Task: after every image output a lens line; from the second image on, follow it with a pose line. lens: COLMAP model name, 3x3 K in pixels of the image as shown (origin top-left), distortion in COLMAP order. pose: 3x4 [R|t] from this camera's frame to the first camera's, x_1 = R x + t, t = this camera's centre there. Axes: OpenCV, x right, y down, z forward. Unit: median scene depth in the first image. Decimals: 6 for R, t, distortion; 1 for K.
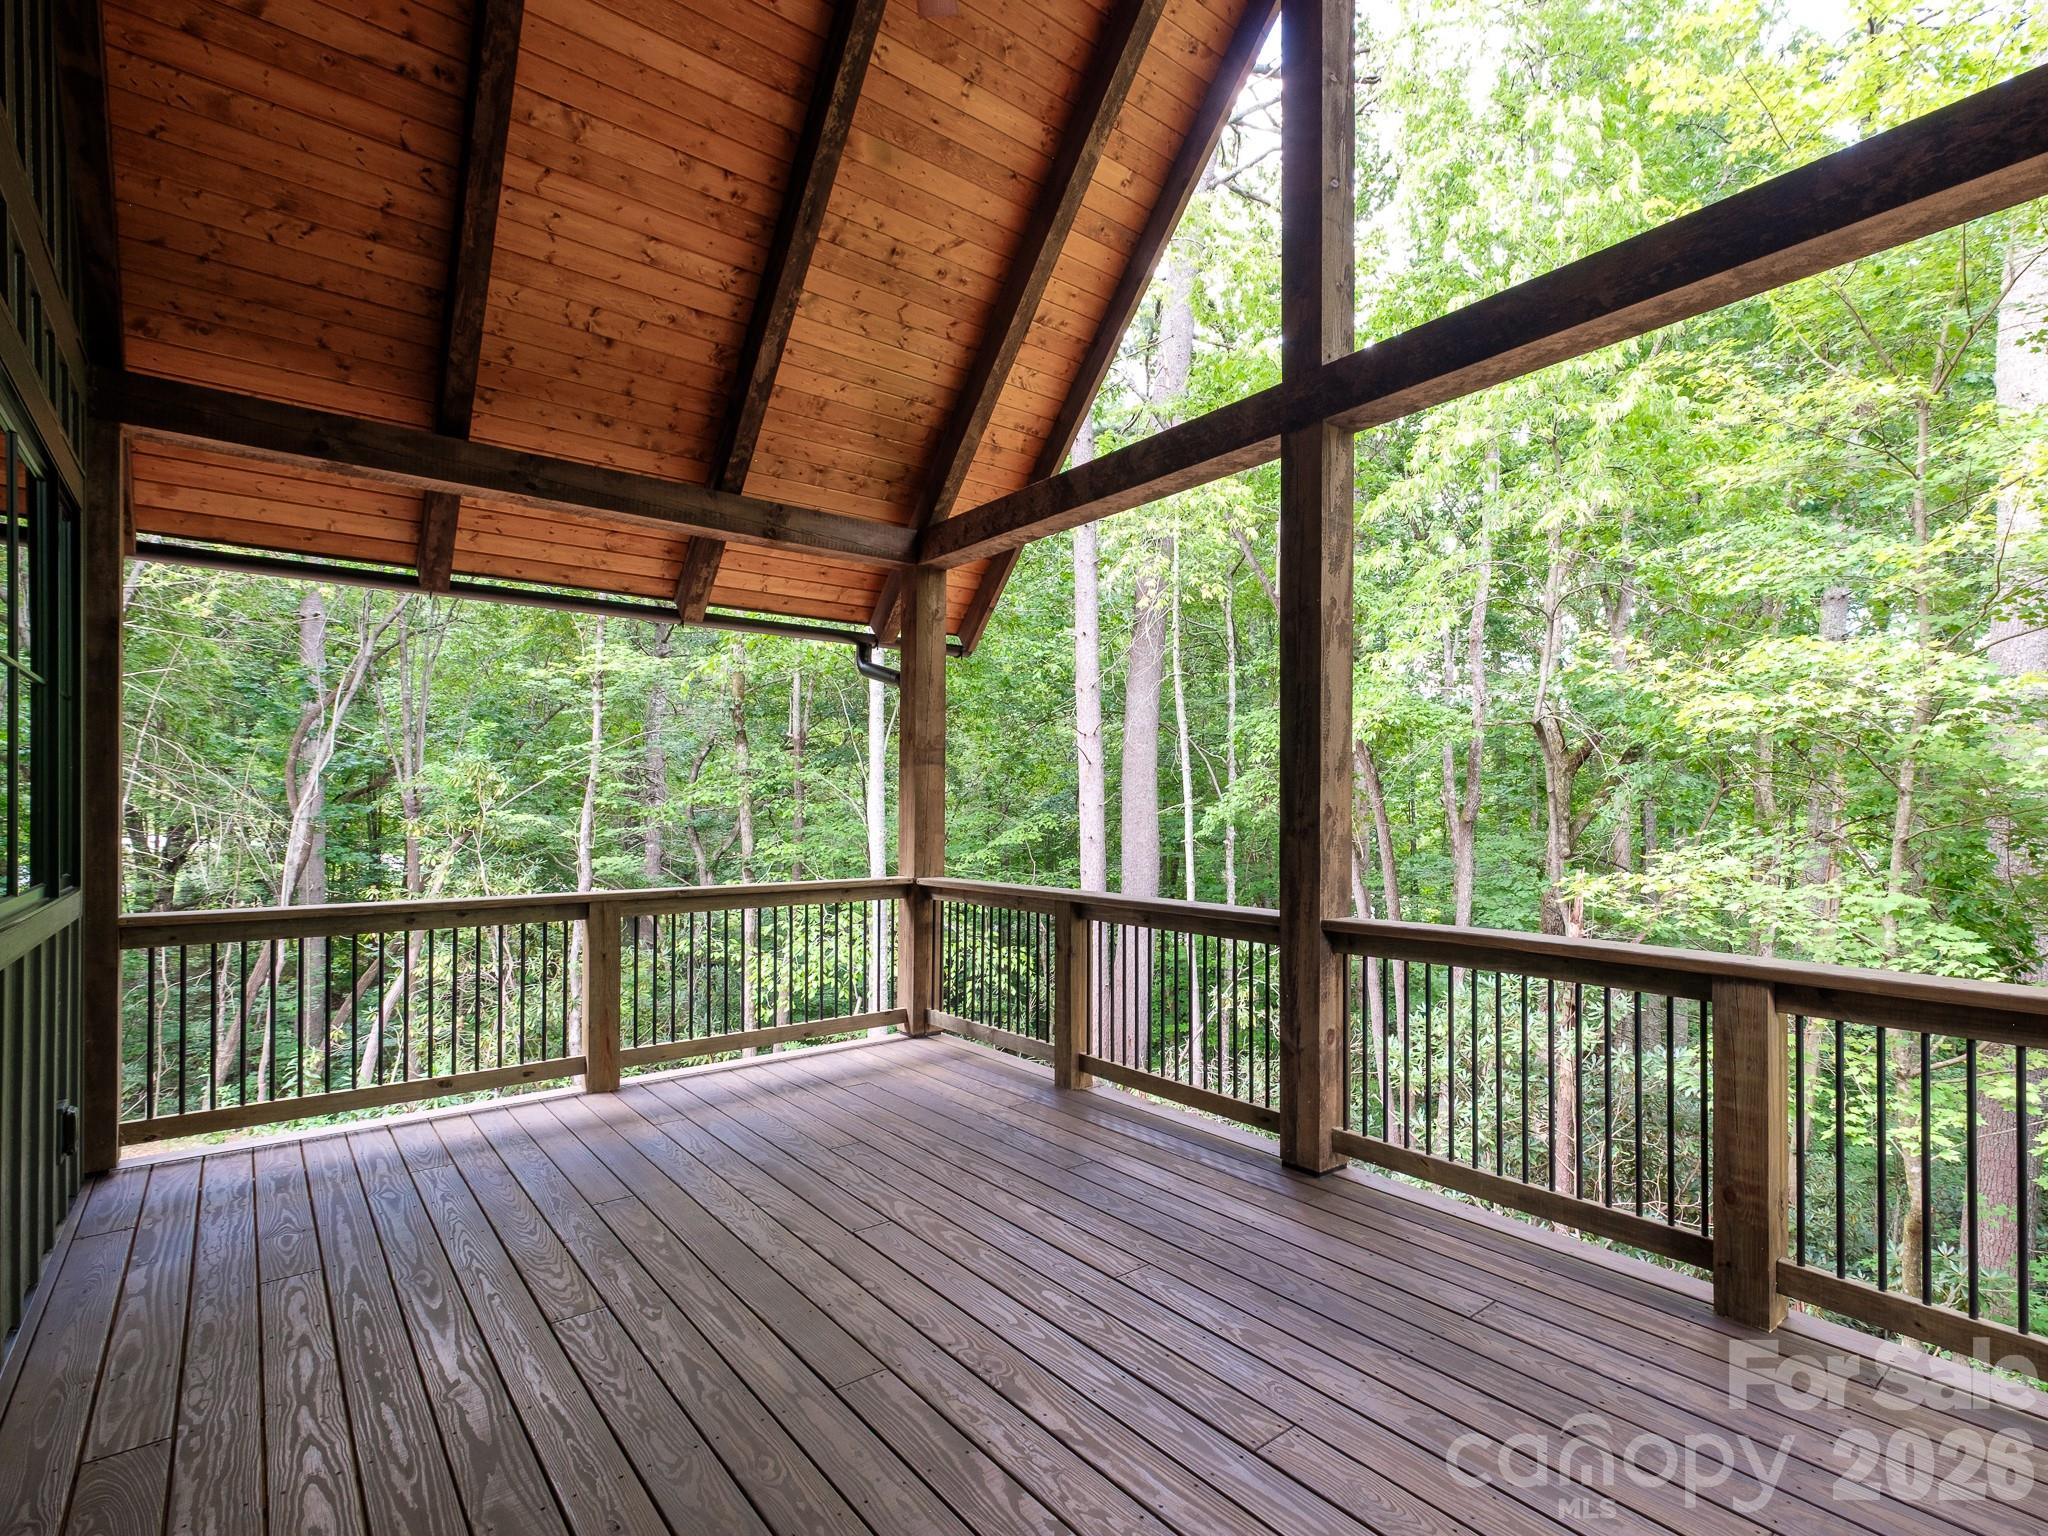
lens RADIAL K [[990.7, 0, 1027.9], [0, 990.7, 788.4], [0, 0, 1]] dist [0.000002, -0.000181]
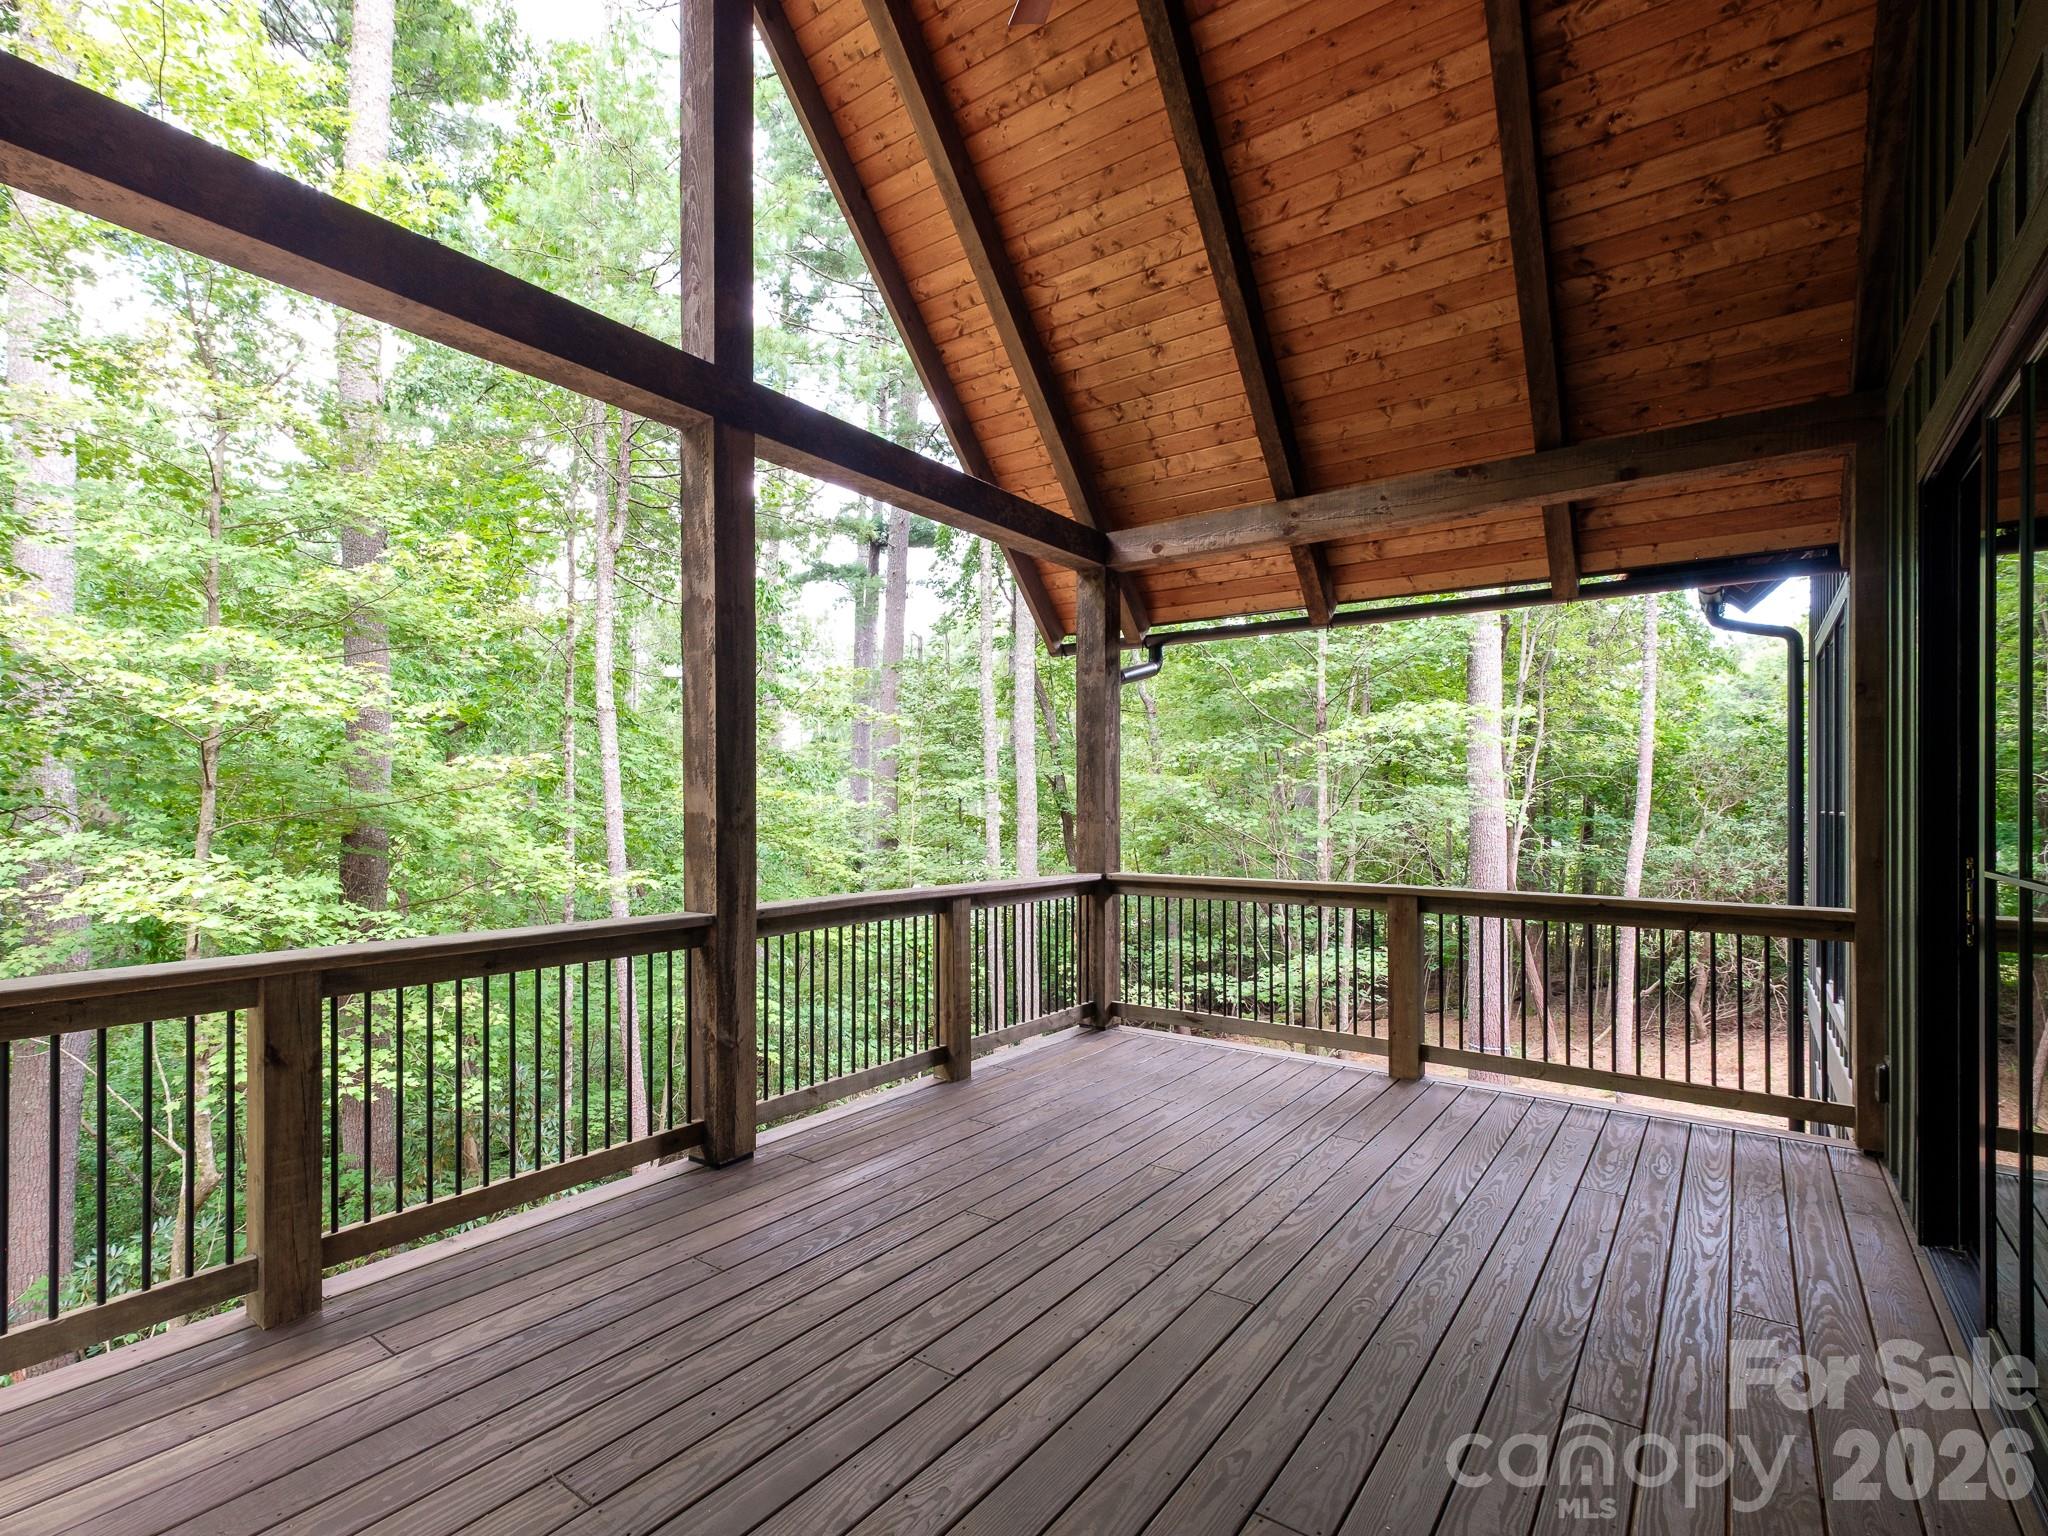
lens RADIAL K [[990.7, 0, 1027.9], [0, 990.7, 788.4], [0, 0, 1]] dist [0.000002, -0.000181]
pose [[-0.271484, 0.014885, 0.962328, -0.807725], [-0.015197, 0.999689, -0.019750, 0.021204], [-0.962323, -0.019987, -0.271174, 1.028229]]
